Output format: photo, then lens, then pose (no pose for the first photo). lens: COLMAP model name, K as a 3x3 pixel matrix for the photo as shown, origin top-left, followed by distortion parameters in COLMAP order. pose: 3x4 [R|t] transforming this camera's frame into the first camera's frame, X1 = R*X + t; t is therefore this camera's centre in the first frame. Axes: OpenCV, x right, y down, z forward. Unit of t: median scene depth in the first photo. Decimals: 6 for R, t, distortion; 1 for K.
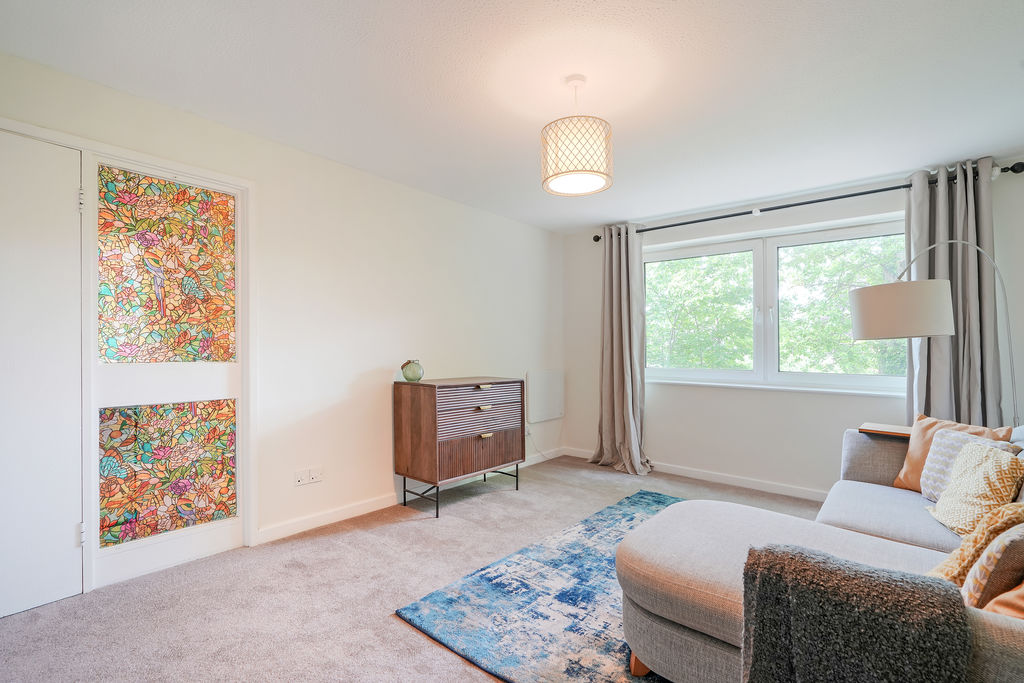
lens RADIAL K [[487.1, 0, 521.5], [0, 487.1, 349.0], [0, 0, 1]] dist [0.003762, 0.000319]
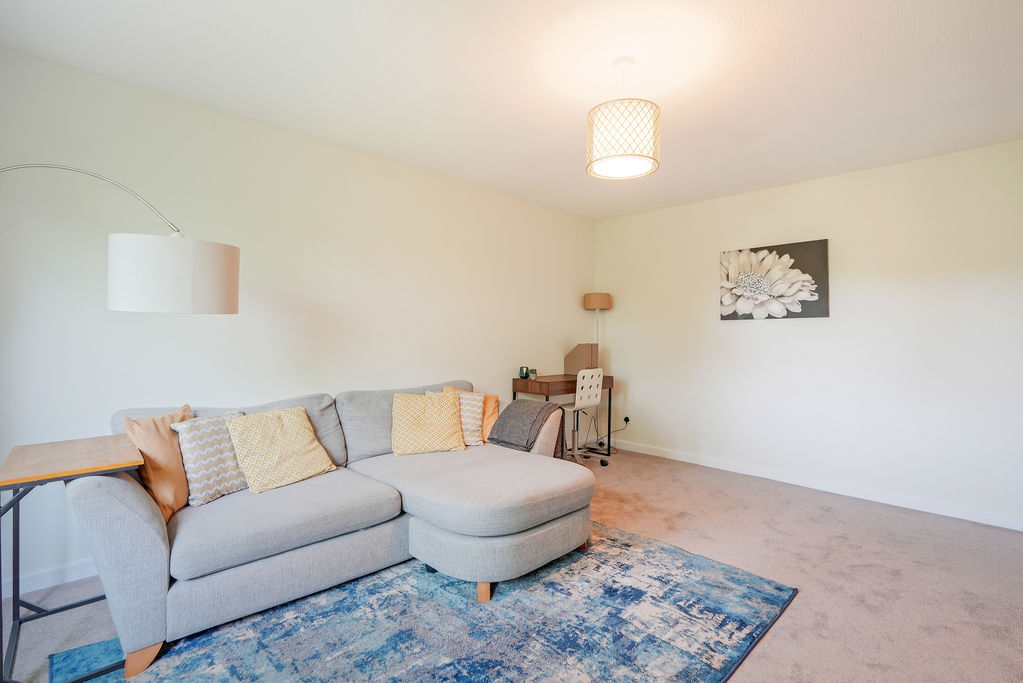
lens RADIAL K [[460.7, 0, 517.6], [0, 460.7, 334.1], [0, 0, 1]] dist [-0.008364, 0.000766]
pose [[-0.993462, -0.021037, 0.112210, 0.200090], [-0.020415, 0.999769, 0.006689, -0.007231], [-0.112325, 0.004354, -0.993662, 1.684612]]
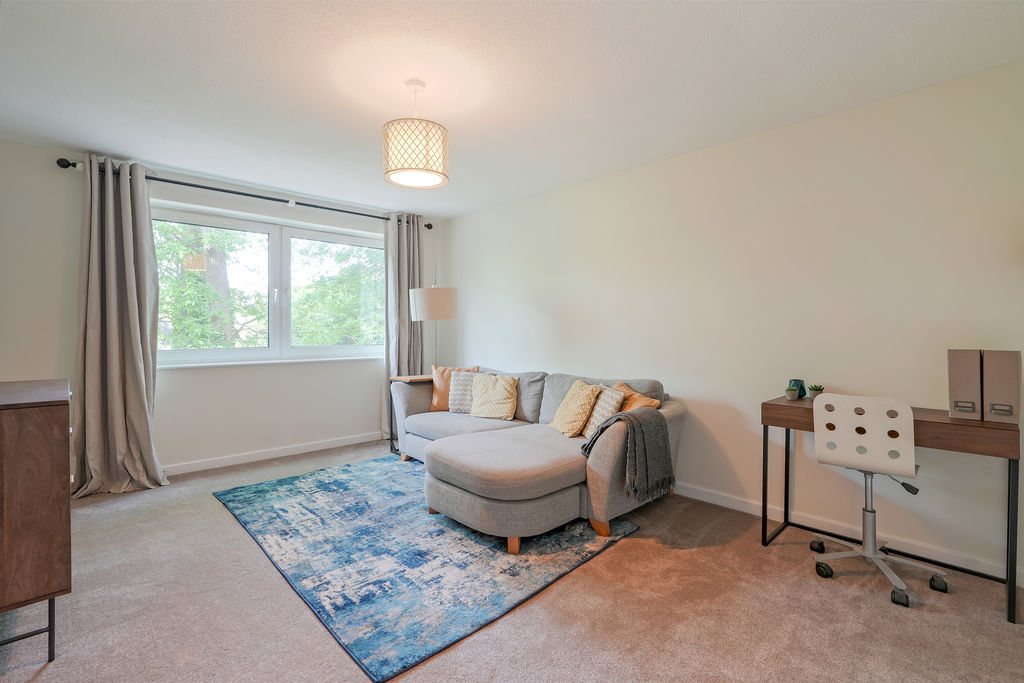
lens RADIAL K [[461.1, 0, 518.1], [0, 461.1, 334.1], [0, 0, 1]] dist [-0.008364, 0.000766]
pose [[0.097537, -0.023136, 0.994963, -0.761744], [0.002554, 0.999732, 0.022996, -0.011355], [-0.995229, 0.000298, 0.097570, 0.588196]]
